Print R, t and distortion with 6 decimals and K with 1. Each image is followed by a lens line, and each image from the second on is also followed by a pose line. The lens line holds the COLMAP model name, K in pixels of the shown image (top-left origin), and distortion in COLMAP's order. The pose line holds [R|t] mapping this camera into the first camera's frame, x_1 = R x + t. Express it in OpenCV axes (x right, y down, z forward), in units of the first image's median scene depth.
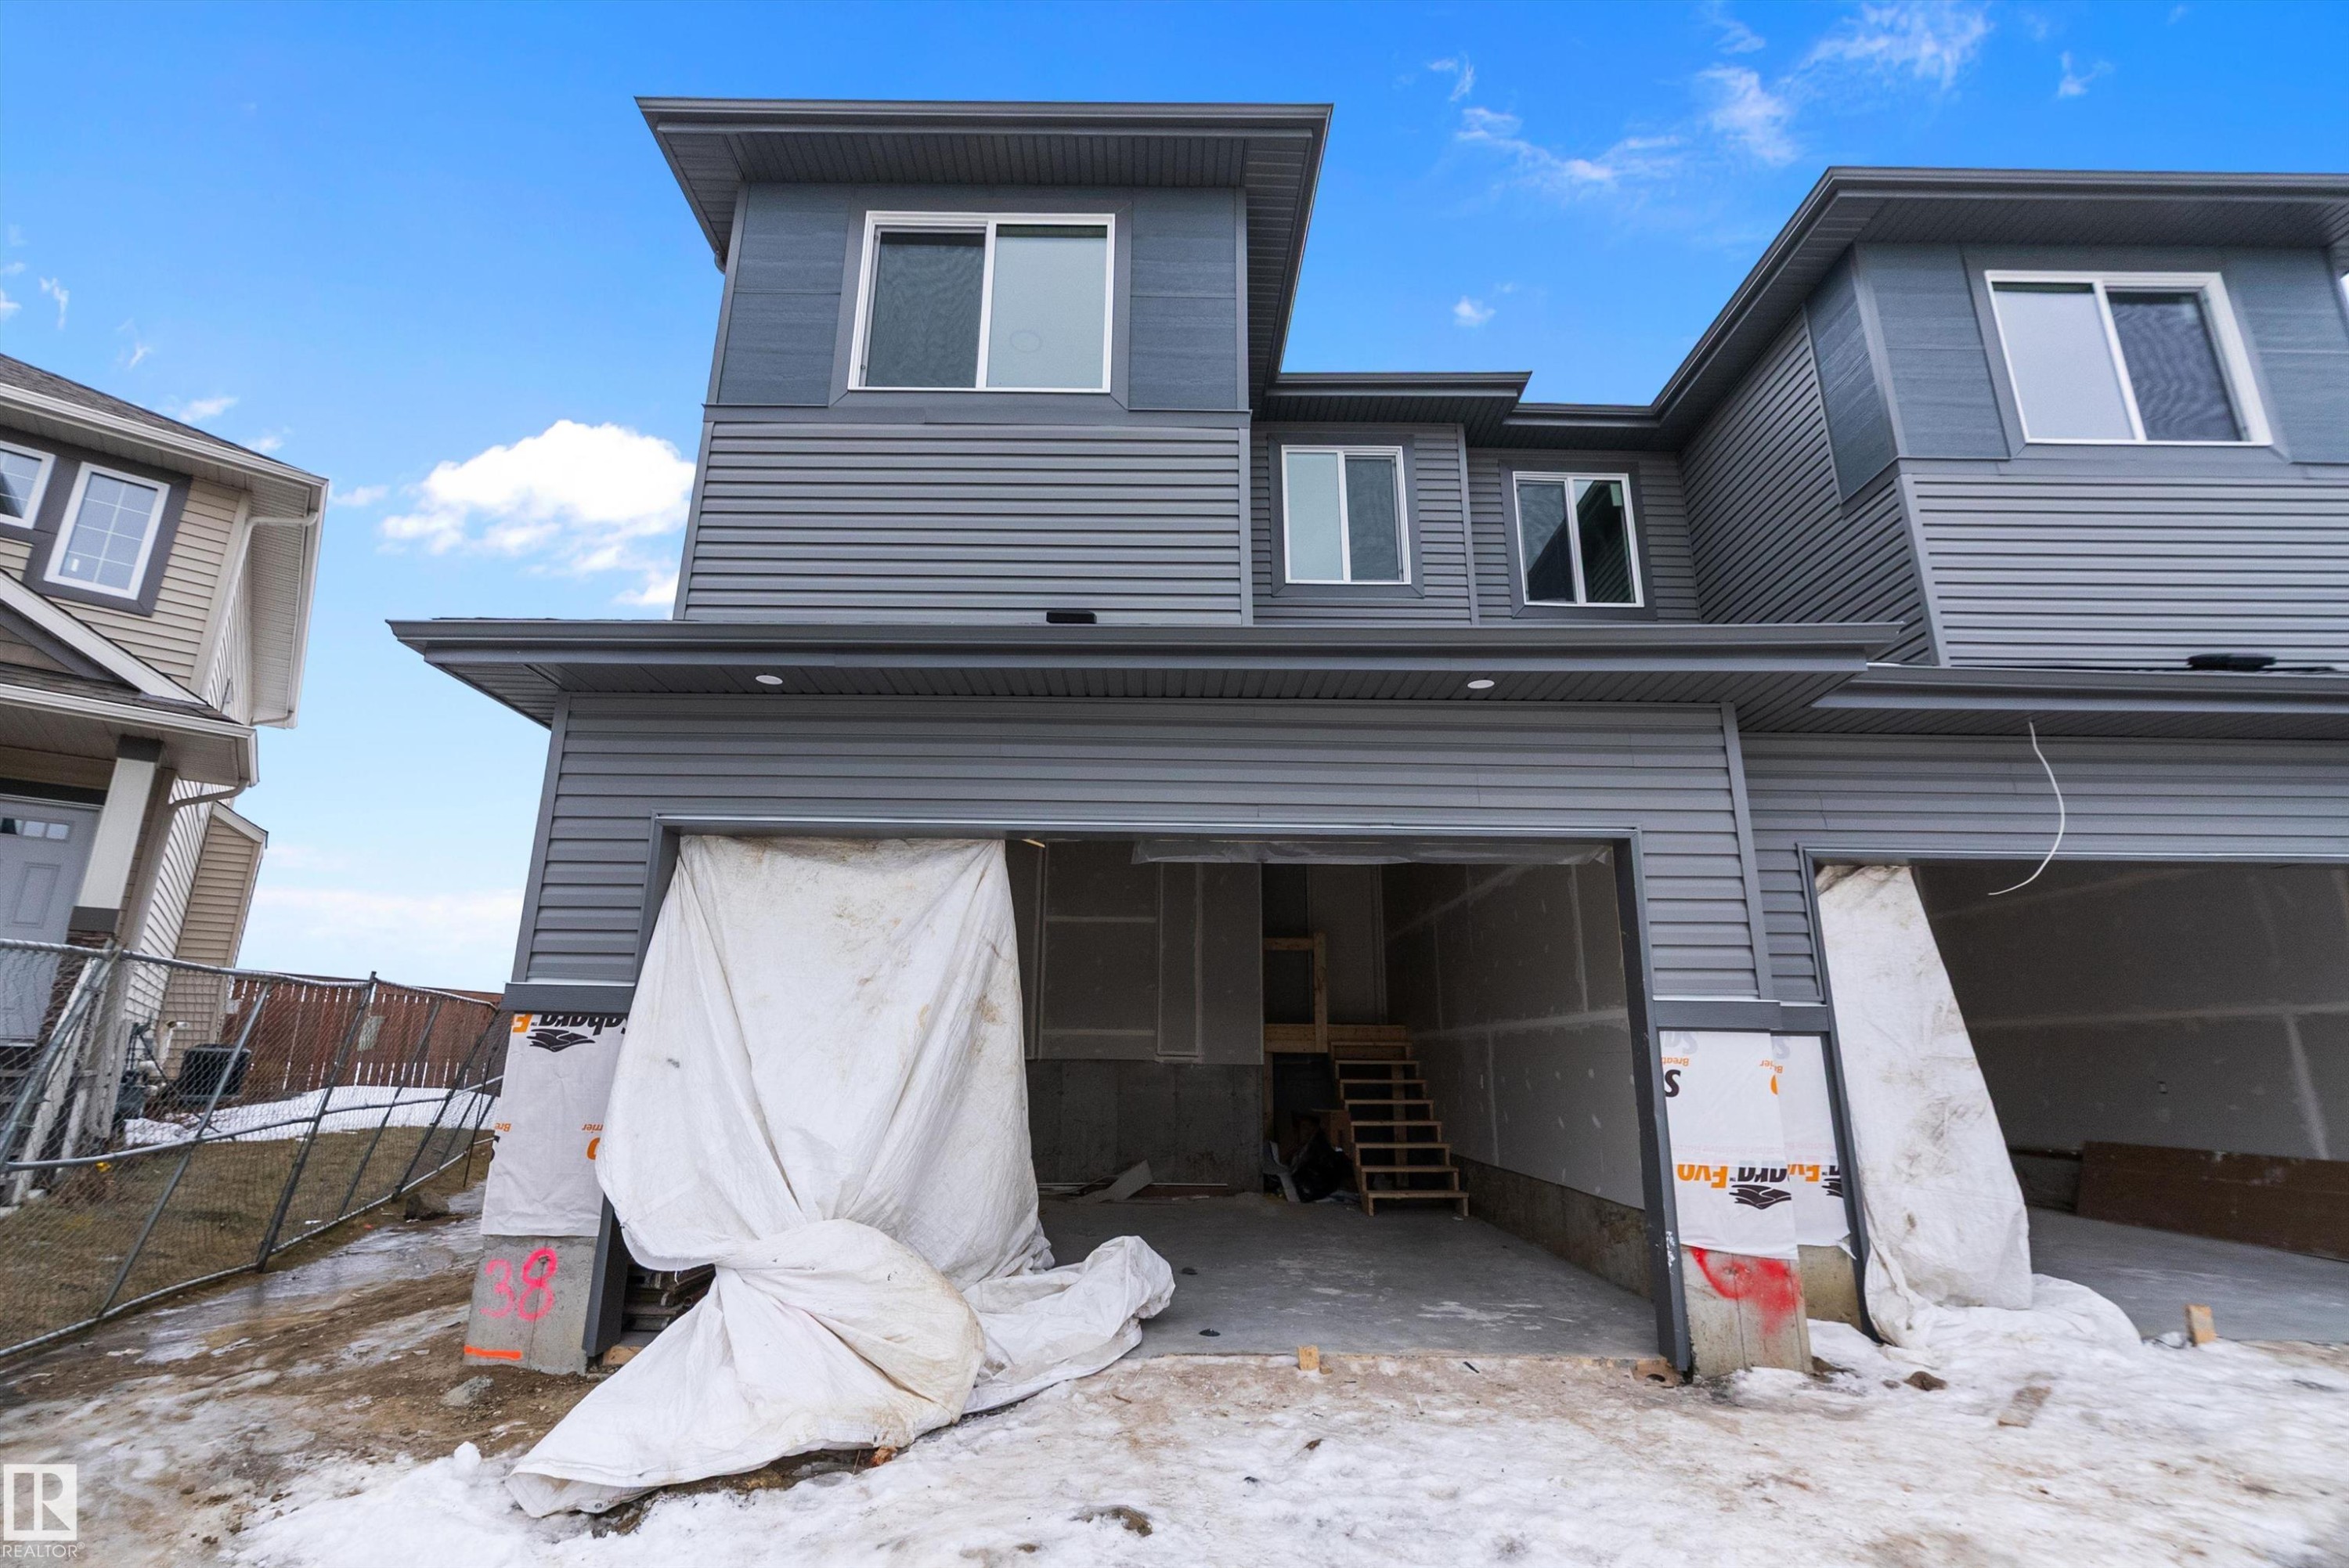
lens RADIAL K [[1023.7, 0, 1162.2], [0, 1023.7, 787.9], [0, 0, 1]] dist [-0.008402, 0.001473]
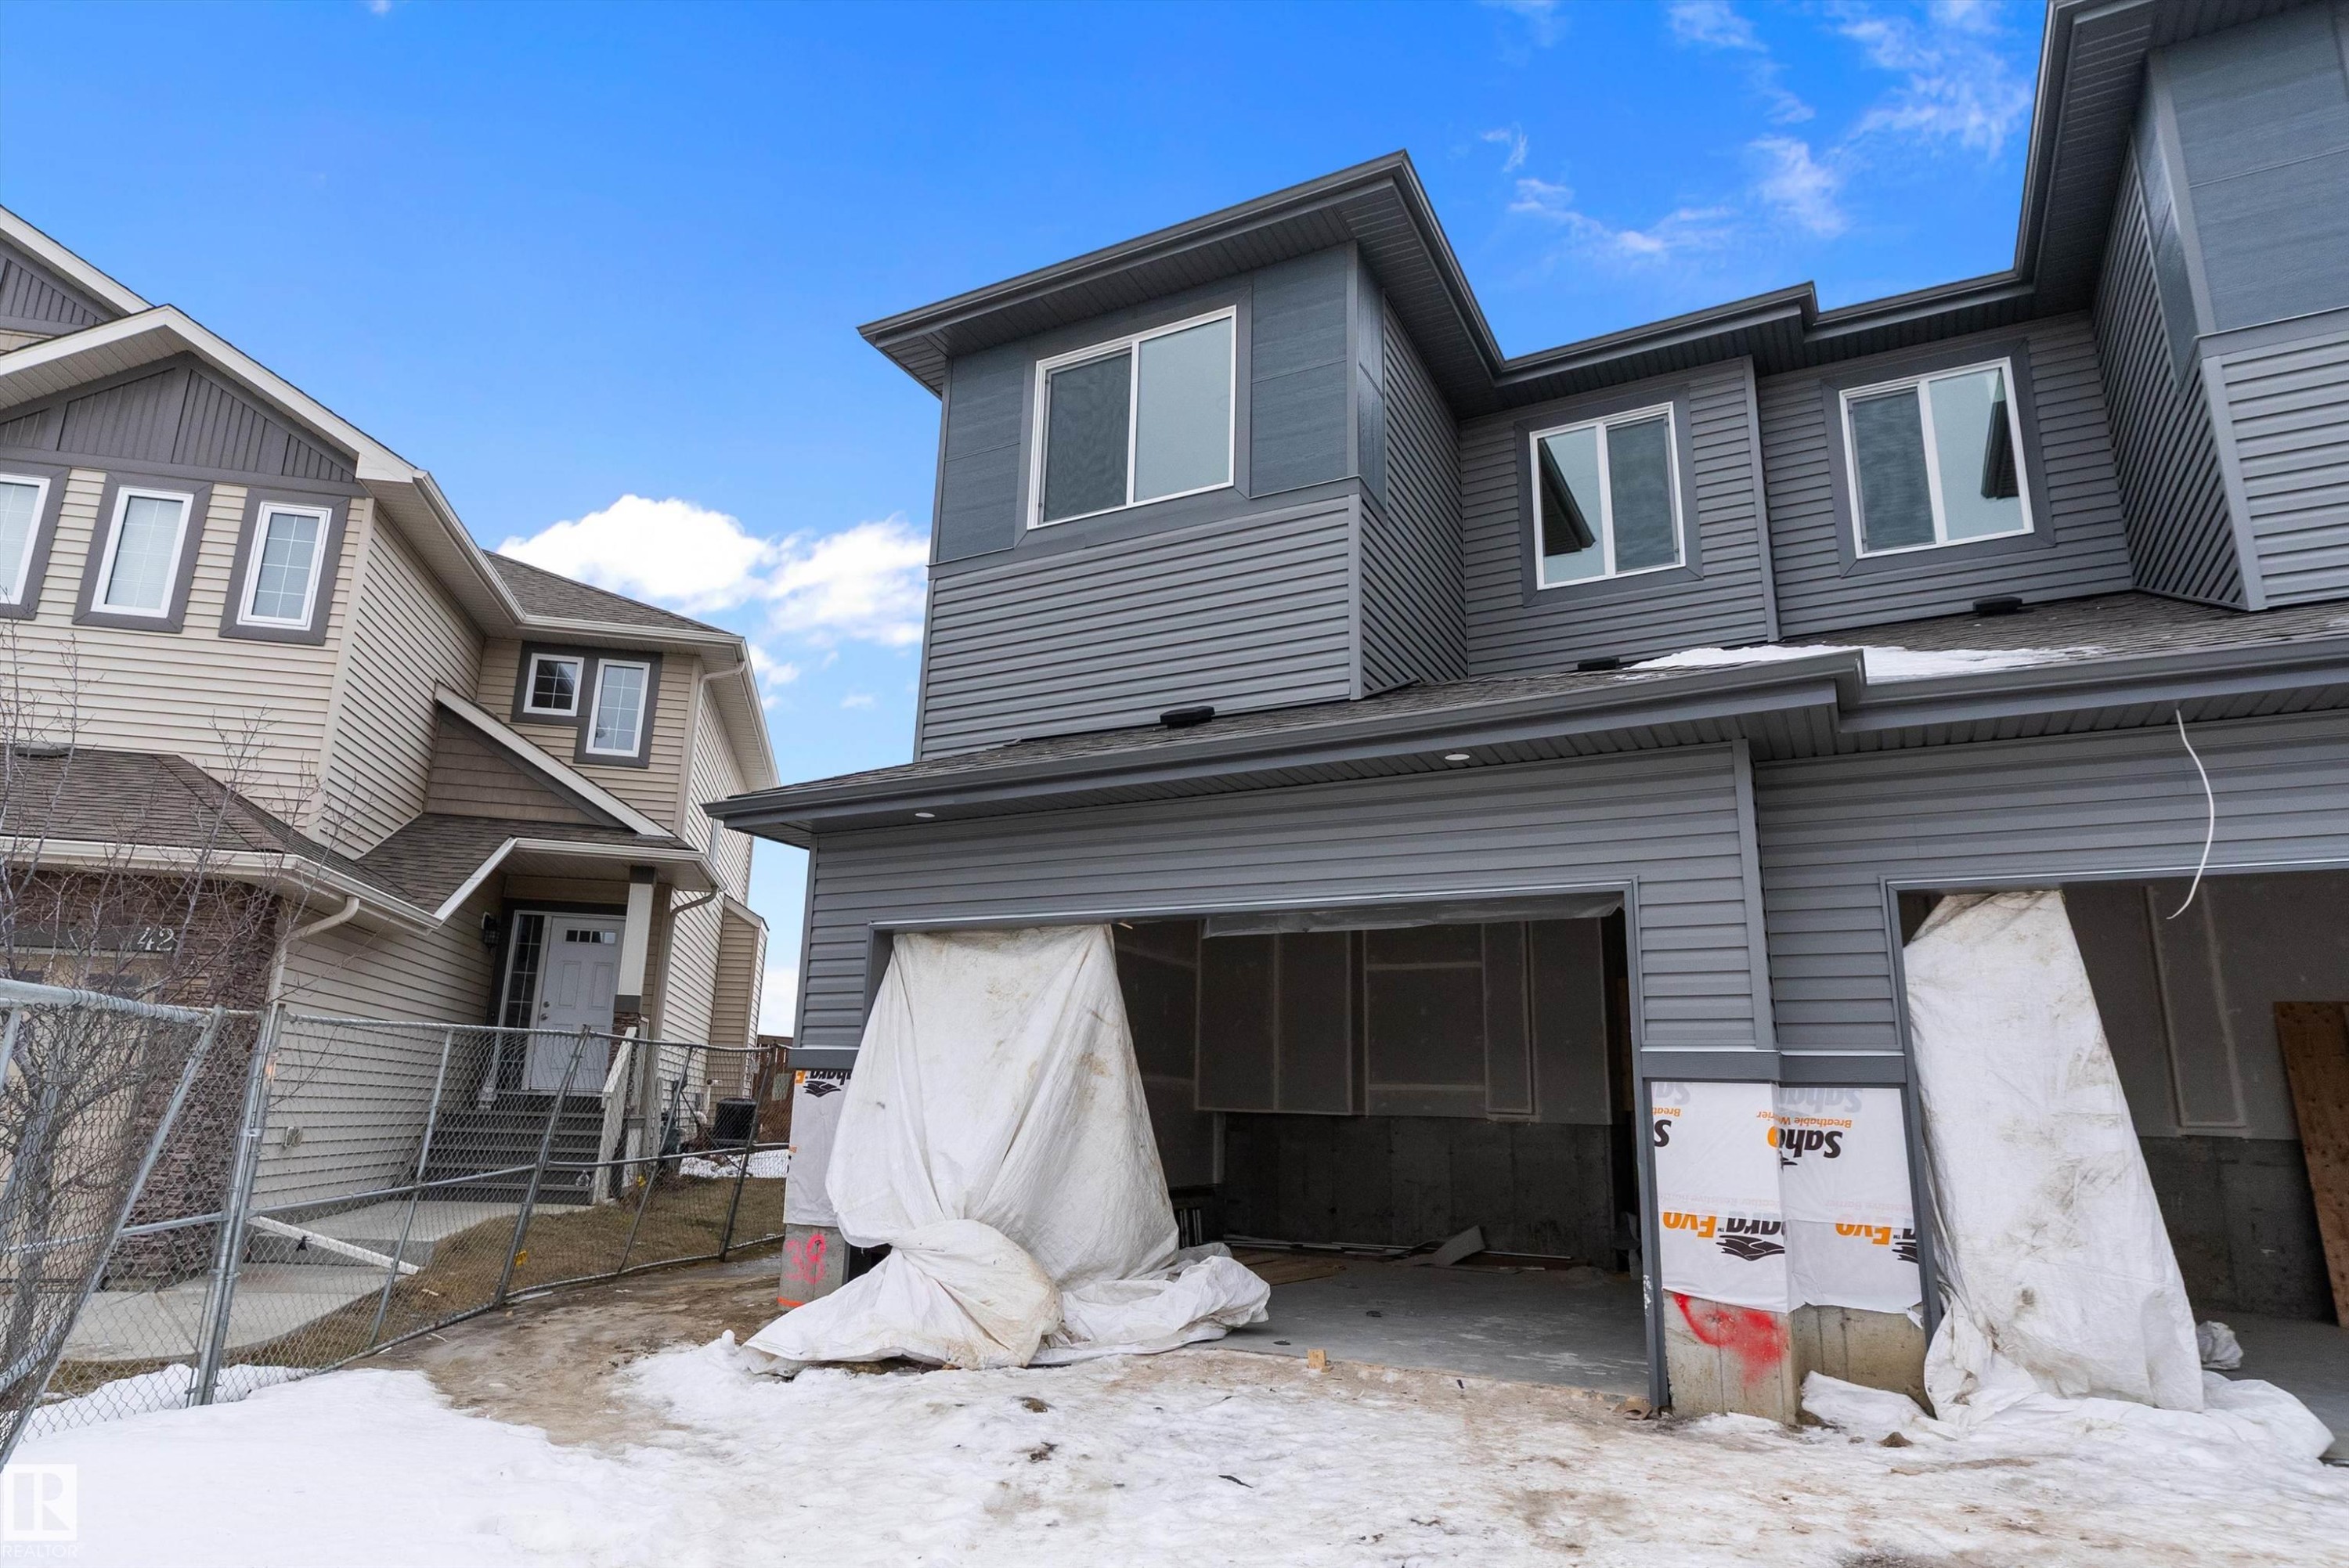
lens RADIAL K [[1329.7, 0, 1174.5], [0, 1329.7, 784.0], [0, 0, 1]] dist [-0.000997, 0.000216]
pose [[0.882251, -0.103404, -0.459283, 0.662765], [0.106124, 0.994152, -0.019970, -0.074620], [0.458662, -0.031123, 0.888066, -0.355477]]
